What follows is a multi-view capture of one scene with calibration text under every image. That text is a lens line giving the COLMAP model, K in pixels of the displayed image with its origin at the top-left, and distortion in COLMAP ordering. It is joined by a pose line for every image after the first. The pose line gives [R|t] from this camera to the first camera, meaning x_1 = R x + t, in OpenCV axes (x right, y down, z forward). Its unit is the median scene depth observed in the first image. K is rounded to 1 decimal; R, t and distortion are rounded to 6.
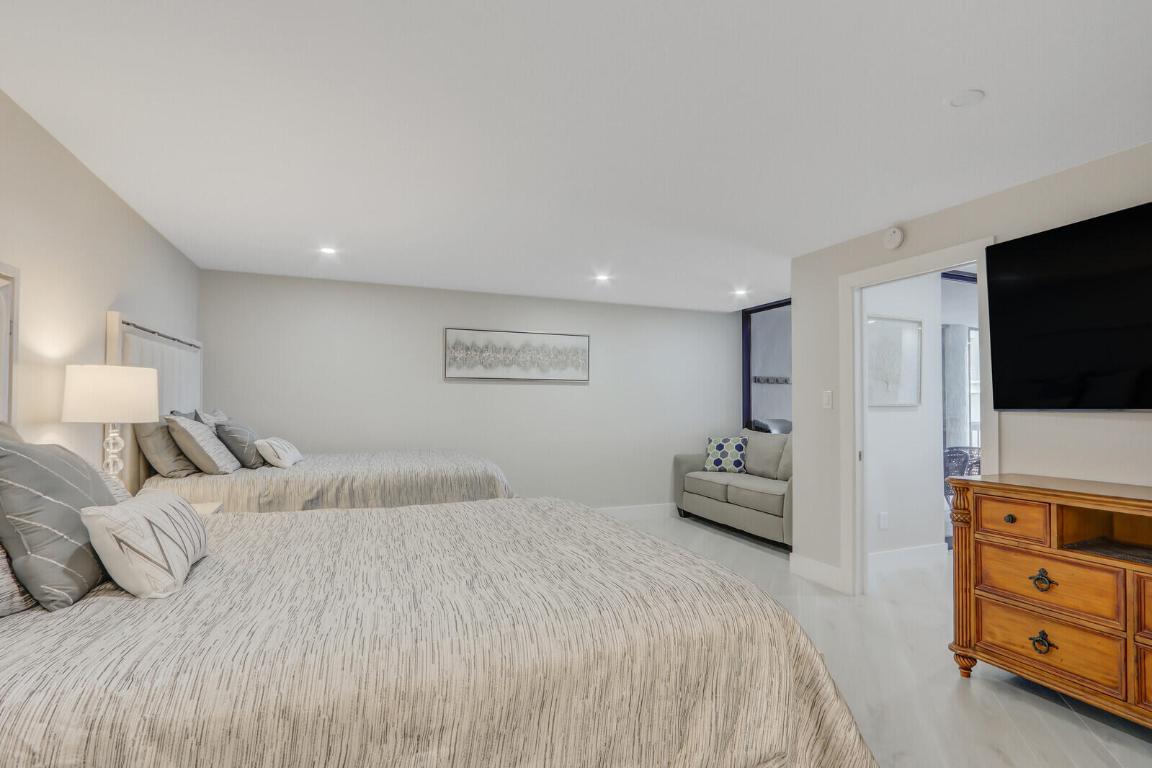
lens RADIAL K [[549.8, 0, 582.3], [0, 549.8, 389.0], [0, 0, 1]] dist [-0.013711, -0.000238]
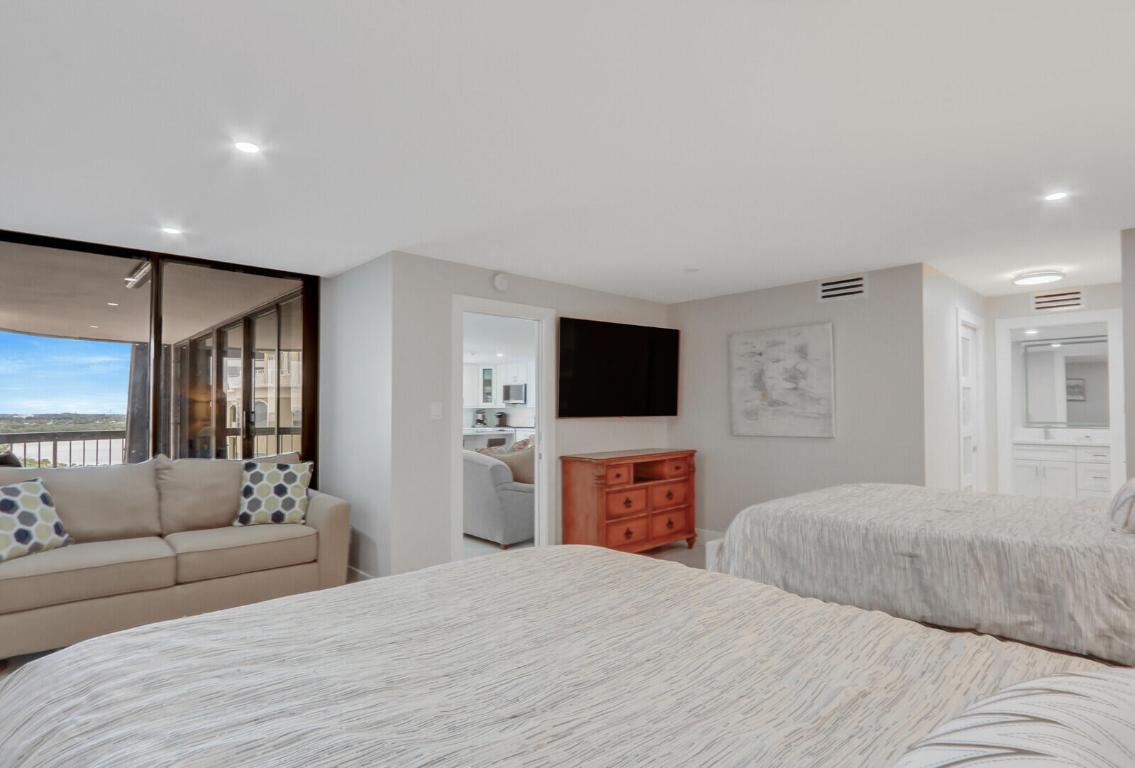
lens RADIAL K [[575.7, 0, 567.4], [0, 575.7, 400.8], [0, 0, 1]] dist [0.000284, 0.000020]
pose [[-0.339904, 0.015865, 0.940326, -1.017760], [-0.025173, 0.999346, -0.025961, 0.036135], [-0.940123, -0.032495, -0.339282, 1.830961]]
